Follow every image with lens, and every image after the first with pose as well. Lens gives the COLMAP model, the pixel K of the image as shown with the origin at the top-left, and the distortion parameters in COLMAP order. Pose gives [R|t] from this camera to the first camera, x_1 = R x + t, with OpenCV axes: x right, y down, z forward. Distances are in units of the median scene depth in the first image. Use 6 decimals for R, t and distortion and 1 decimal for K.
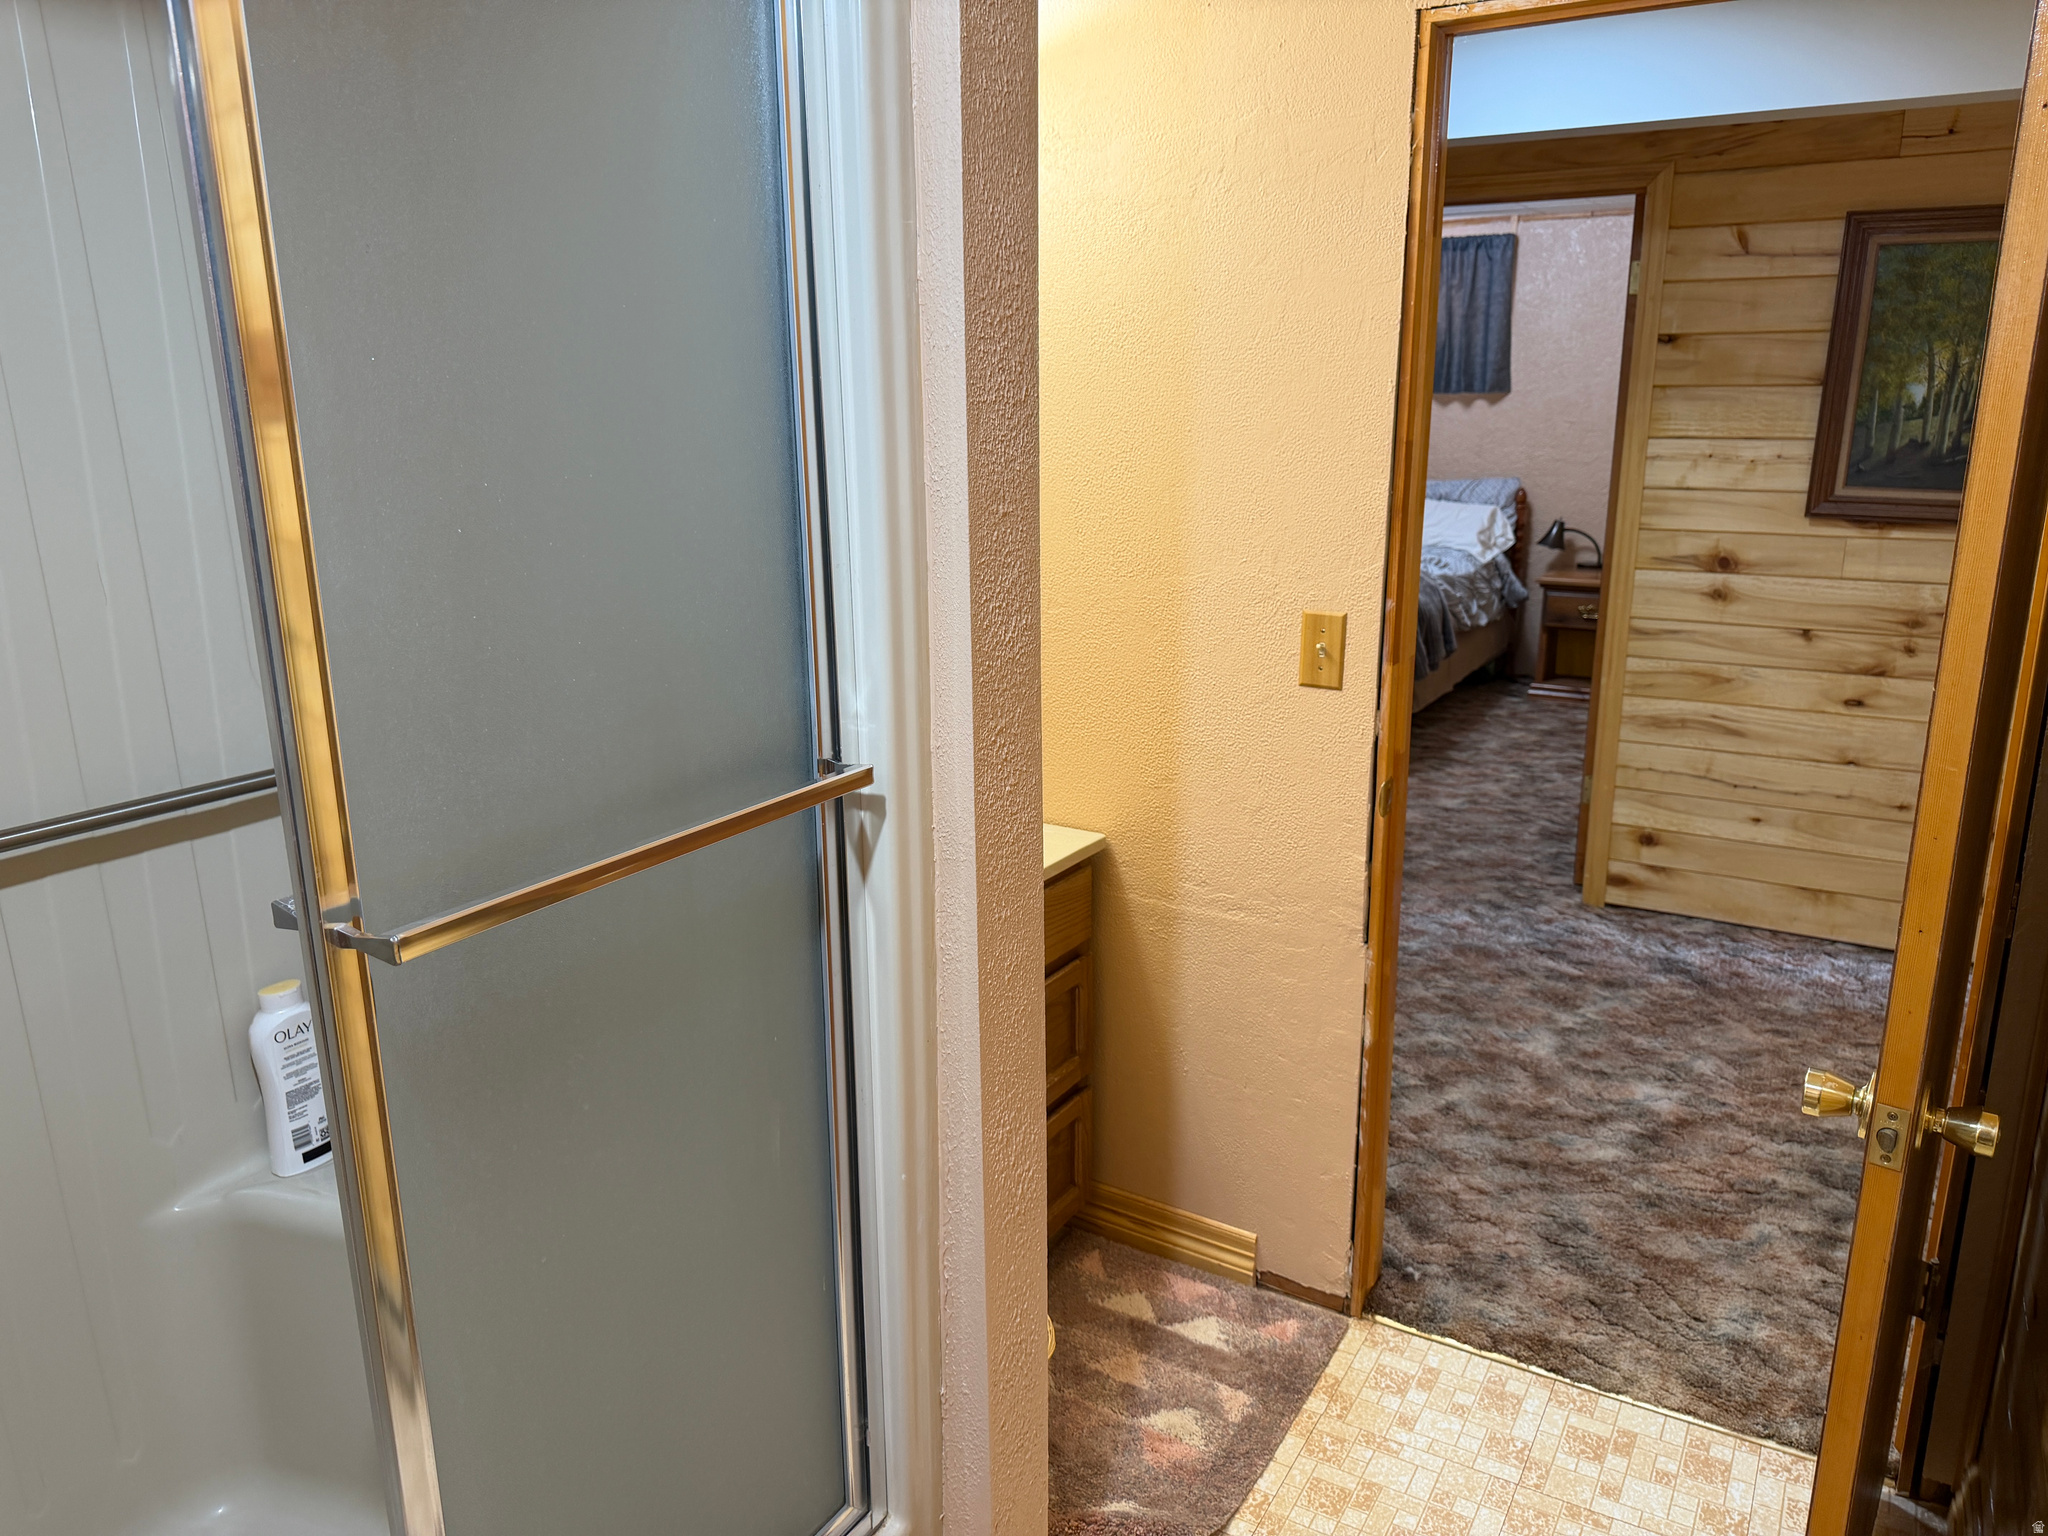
lens RADIAL K [[1453.3, 0, 1024.0], [0, 1453.3, 768.0], [0, 0, 1]] dist [0.006148, 0.003812]
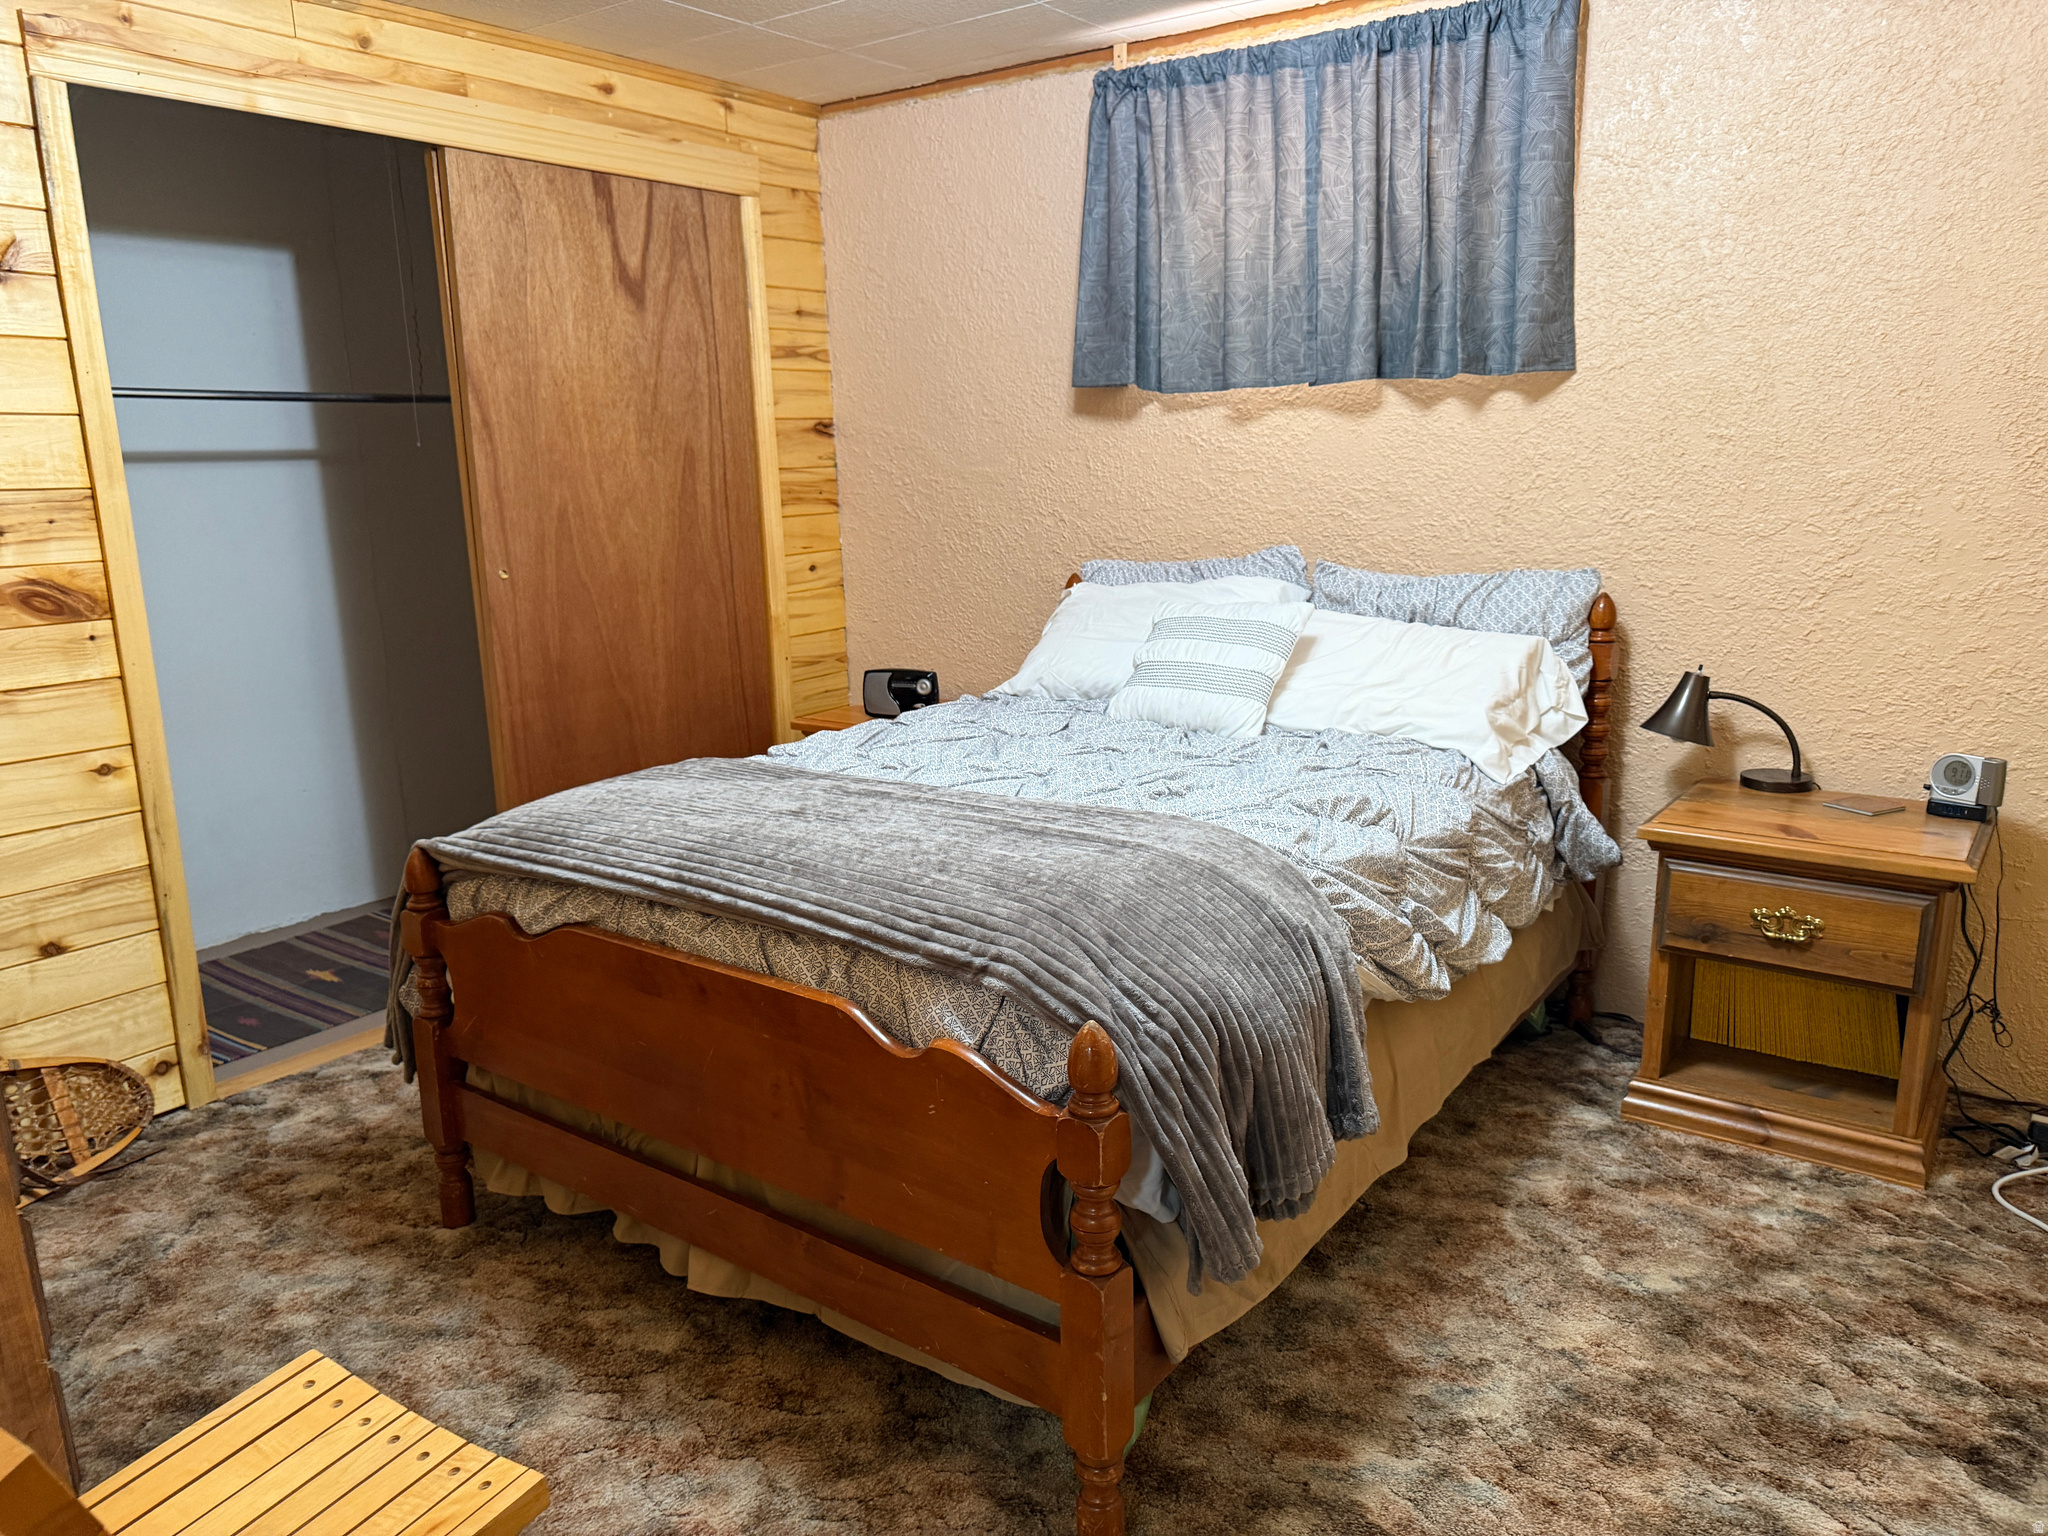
lens RADIAL K [[1453.3, 0, 1024.0], [0, 1453.3, 768.0], [0, 0, 1]] dist [0.006148, 0.003812]
pose [[0.997044, 0.003186, -0.076770, 0.208387], [-0.005926, 0.999352, -0.035490, -0.126922], [0.076607, 0.035840, 0.996417, 0.571651]]
